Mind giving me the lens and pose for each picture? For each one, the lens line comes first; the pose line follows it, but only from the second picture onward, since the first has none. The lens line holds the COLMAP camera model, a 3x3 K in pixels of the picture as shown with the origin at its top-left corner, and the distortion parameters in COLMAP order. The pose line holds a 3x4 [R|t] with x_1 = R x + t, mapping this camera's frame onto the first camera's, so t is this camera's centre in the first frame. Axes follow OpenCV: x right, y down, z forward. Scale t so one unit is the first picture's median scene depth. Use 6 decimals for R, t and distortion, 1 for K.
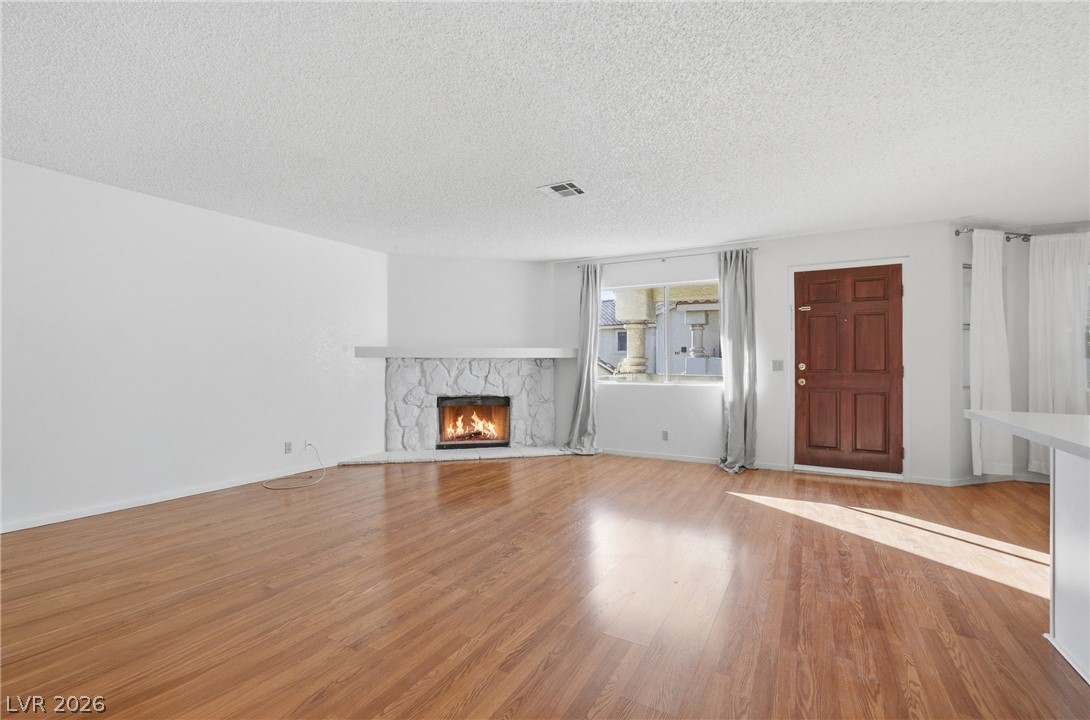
lens RADIAL K [[472.8, 0, 540.6], [0, 472.8, 359.8], [0, 0, 1]] dist [-0.058818, 0.029875]
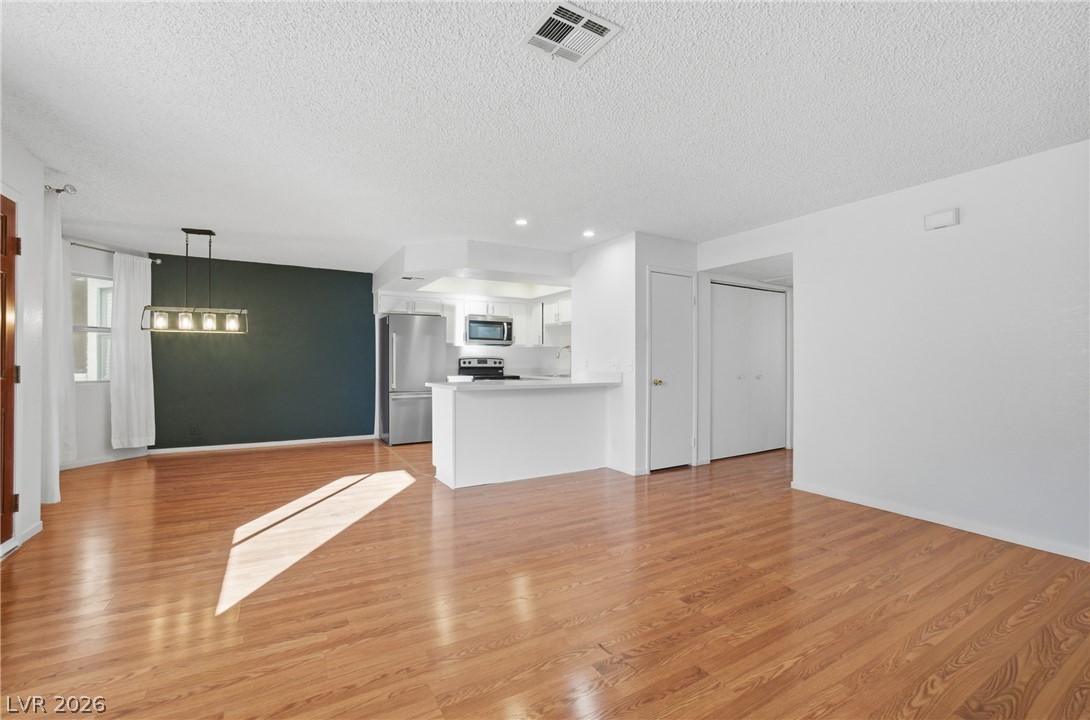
lens RADIAL K [[465.2, 0, 538.9], [0, 465.2, 358.6], [0, 0, 1]] dist [-0.045383, 0.023040]
pose [[-0.865171, -0.002441, 0.501472, -0.131903], [-0.007486, 0.999940, -0.008049, 0.003582], [-0.501422, -0.010718, -0.865137, 1.068495]]
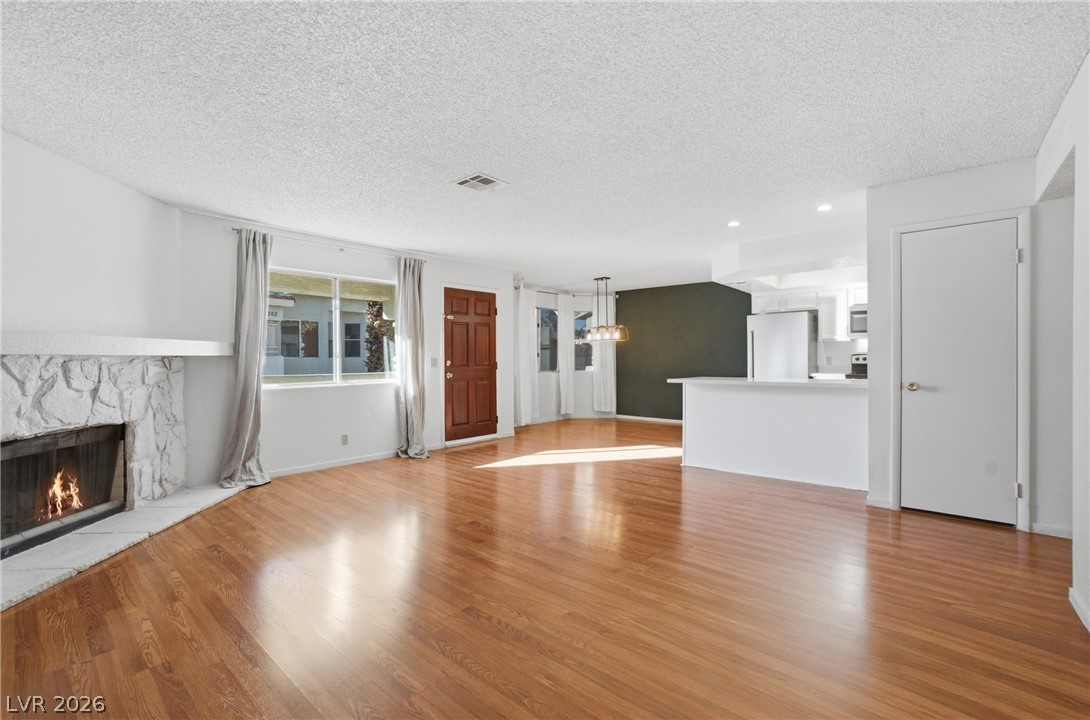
lens RADIAL K [[478.5, 0, 540.1], [0, 478.5, 364.3], [0, 0, 1]] dist [-0.063879, 0.023641]
pose [[0.193290, -0.014572, 0.981034, -0.653521], [0.002225, 0.999894, 0.014414, -0.000429], [-0.981139, -0.000603, 0.193301, 0.503835]]
